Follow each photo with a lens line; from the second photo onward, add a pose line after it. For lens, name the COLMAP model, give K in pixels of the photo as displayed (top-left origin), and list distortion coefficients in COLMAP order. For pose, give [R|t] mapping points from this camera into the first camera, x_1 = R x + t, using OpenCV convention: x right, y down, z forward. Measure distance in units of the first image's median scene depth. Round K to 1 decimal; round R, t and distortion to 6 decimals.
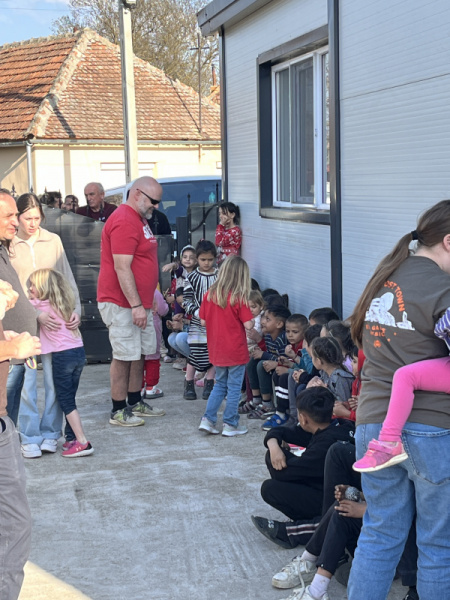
lens RADIAL K [[1165.2, 0, 224.8], [0, 1165.2, 298.6], [0, 0, 1]] dist [0.011007, 0.000000]
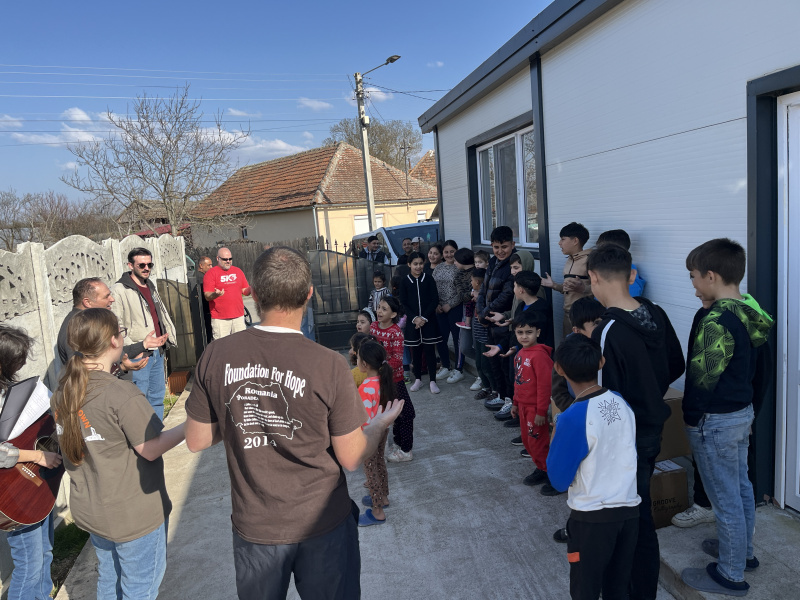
lens RADIAL K [[618.0, 0, 380.0], [0, 618.0, 302.2], [0, 0, 1]] dist [0.036535, -0.024441]
pose [[0.996340, -0.051550, -0.068187, -0.035298], [0.053518, 0.998192, 0.027361, -0.033152], [0.066653, -0.030910, 0.997297, 0.204305]]
